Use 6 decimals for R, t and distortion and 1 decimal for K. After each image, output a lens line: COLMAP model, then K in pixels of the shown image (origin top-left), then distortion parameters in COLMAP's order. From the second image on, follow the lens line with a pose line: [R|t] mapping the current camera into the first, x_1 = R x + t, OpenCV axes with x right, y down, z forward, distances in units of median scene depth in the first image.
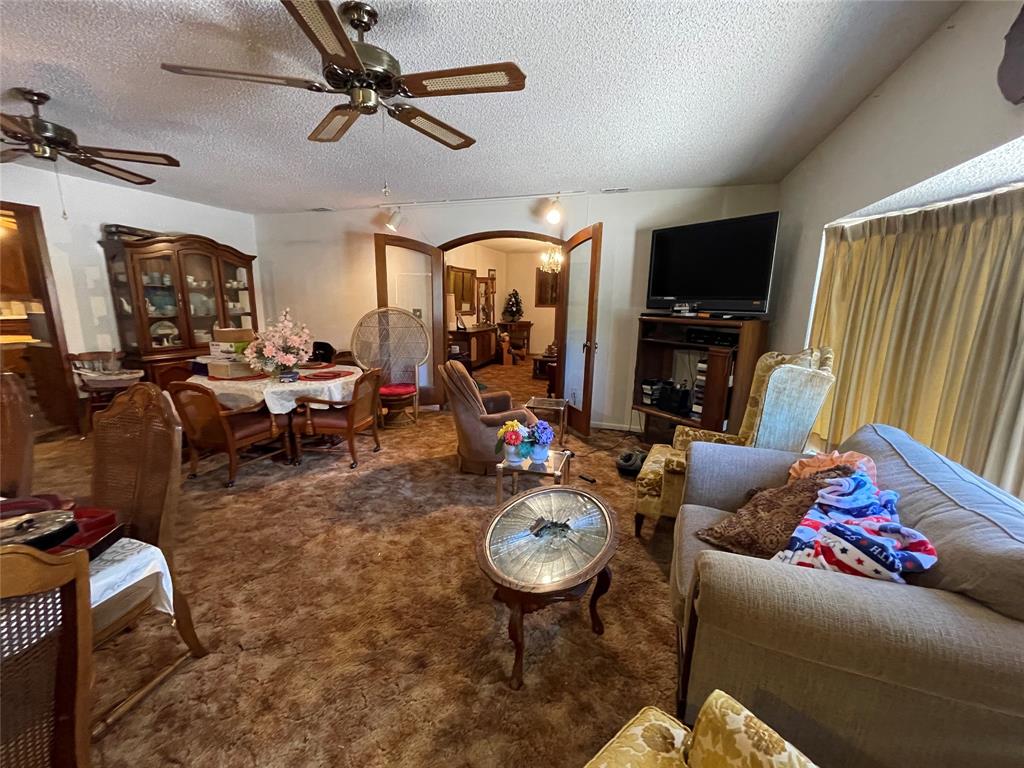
lens RADIAL K [[413.5, 0, 512.3], [0, 413.5, 380.6], [0, 0, 1]] dist [-0.002995, 0.001476]
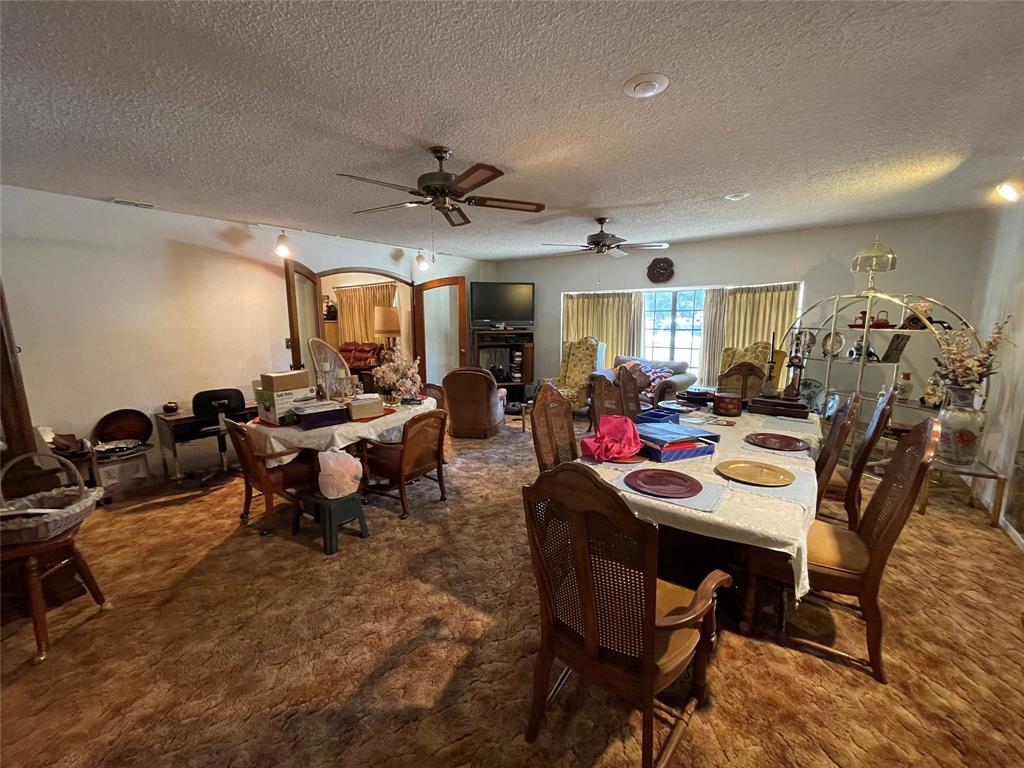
lens RADIAL K [[413.5, 0, 511.7], [0, 413.5, 383.9], [0, 0, 1]] dist [-0.002995, 0.001476]
pose [[0.301731, -0.167659, 0.938535, -1.995103], [0.204515, 0.972882, 0.108045, -0.155875], [-0.931199, 0.159344, 0.327838, 0.522402]]
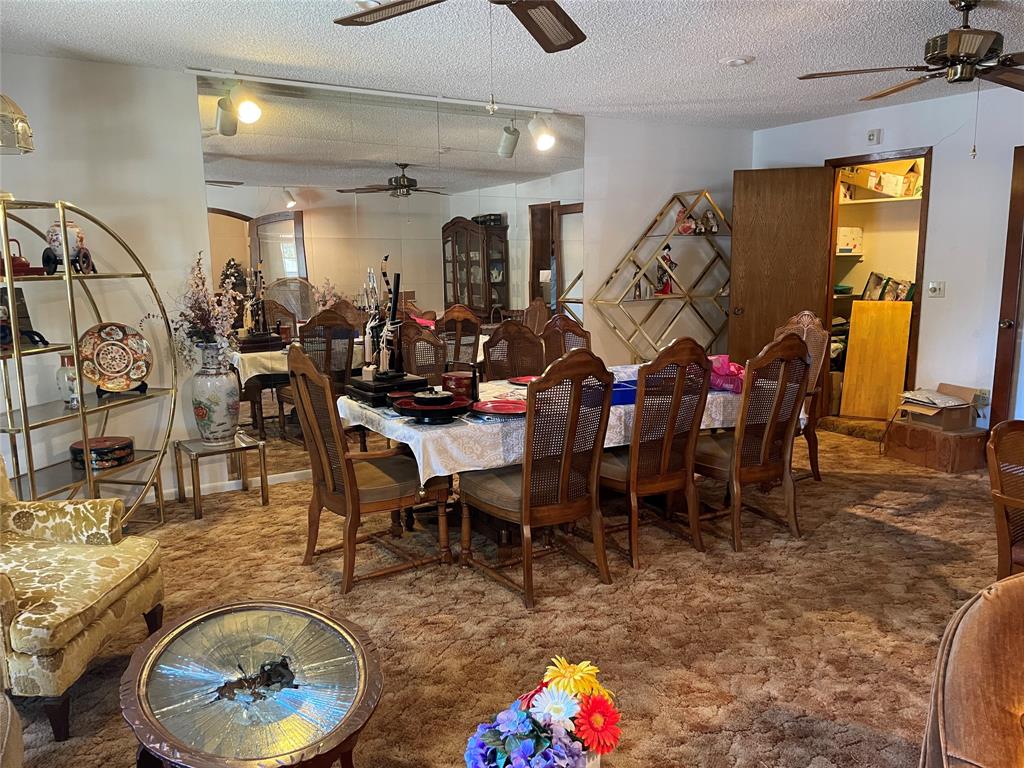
lens RADIAL K [[778.1, 0, 513.9], [0, 778.1, 384.5], [0, 0, 1]] dist [0.074319, -0.028415]
pose [[-0.643127, 0.108481, -0.758037, 0.465192], [-0.152642, 0.951888, 0.265725, -0.253189], [0.750392, 0.286603, -0.595626, 1.307236]]
